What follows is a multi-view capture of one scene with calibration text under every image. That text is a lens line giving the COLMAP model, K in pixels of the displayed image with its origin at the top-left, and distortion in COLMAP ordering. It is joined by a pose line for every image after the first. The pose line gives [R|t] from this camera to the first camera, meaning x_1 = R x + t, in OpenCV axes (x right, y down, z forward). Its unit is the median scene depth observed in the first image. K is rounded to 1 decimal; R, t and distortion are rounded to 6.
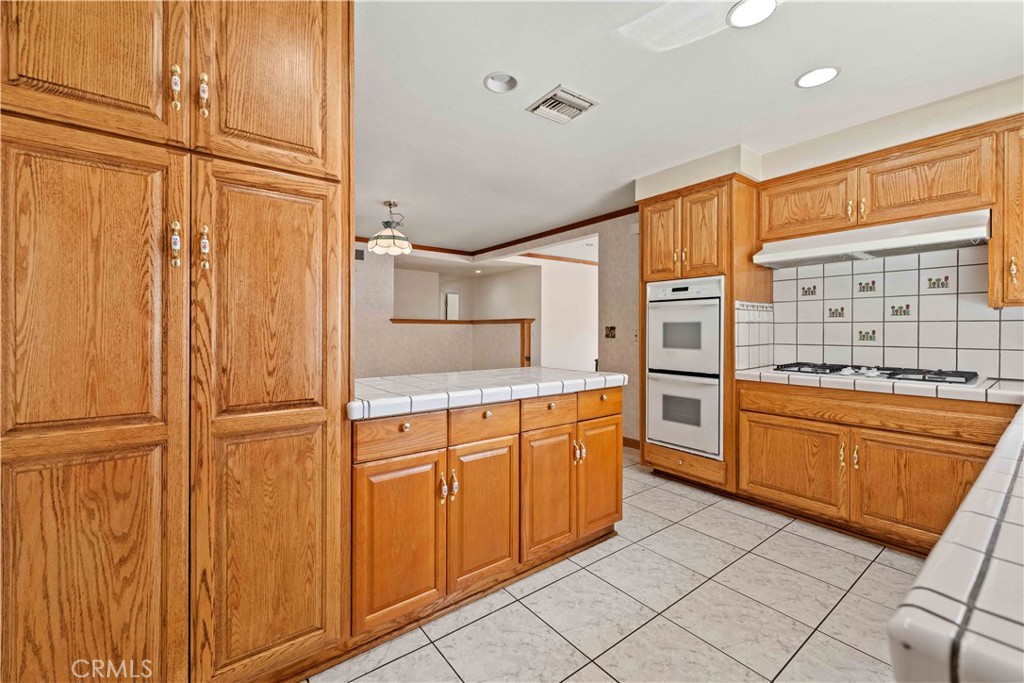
lens RADIAL K [[418.4, 0, 500.4], [0, 418.4, 331.4], [0, 0, 1]] dist [0.000628, 0.000072]
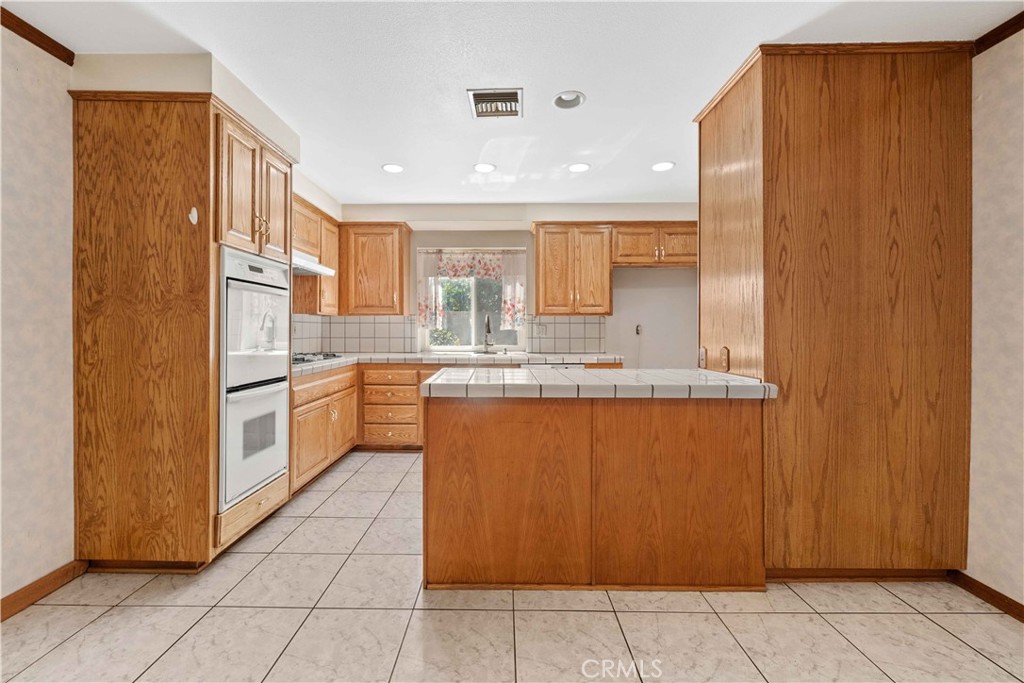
lens RADIAL K [[418.4, 0, 500.4], [0, 418.4, 331.4], [0, 0, 1]] dist [0.000628, 0.000072]
pose [[-0.794832, -0.001035, 0.606829, -0.331106], [0.000380, 0.999998, 0.002203, 0.005531], [-0.606830, 0.001982, -0.794829, 1.251468]]
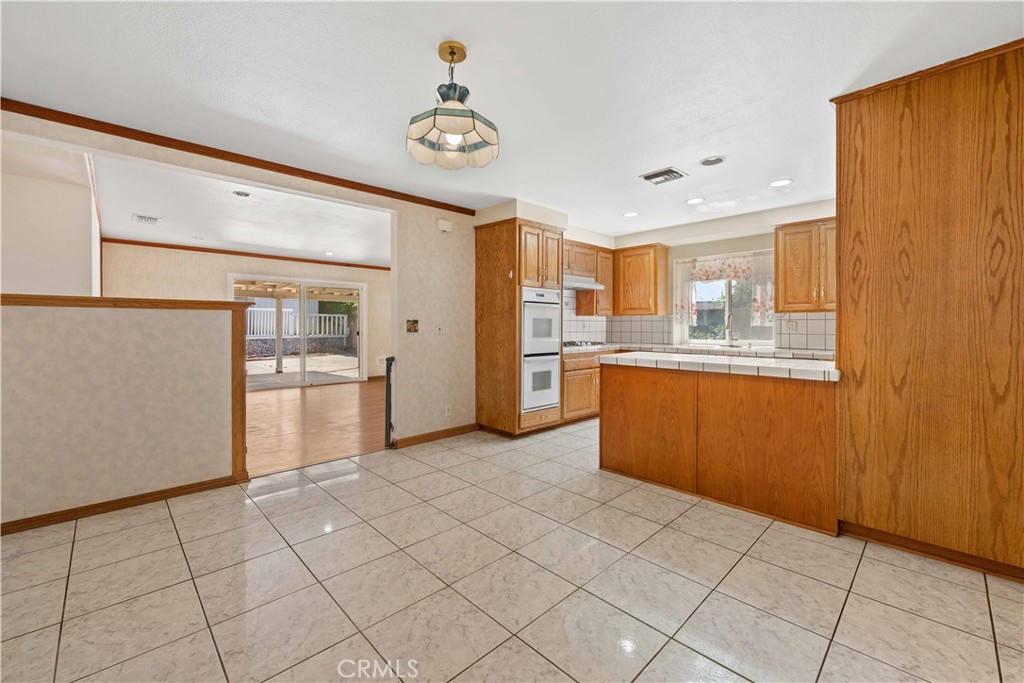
lens RADIAL K [[418.4, 0, 500.4], [0, 418.4, 331.4], [0, 0, 1]] dist [0.000628, 0.000072]
pose [[-0.115605, -0.012719, 0.993214, -0.898831], [0.000761, 0.999917, 0.012893, 0.002681], [-0.993295, 0.002247, -0.115586, 1.226600]]
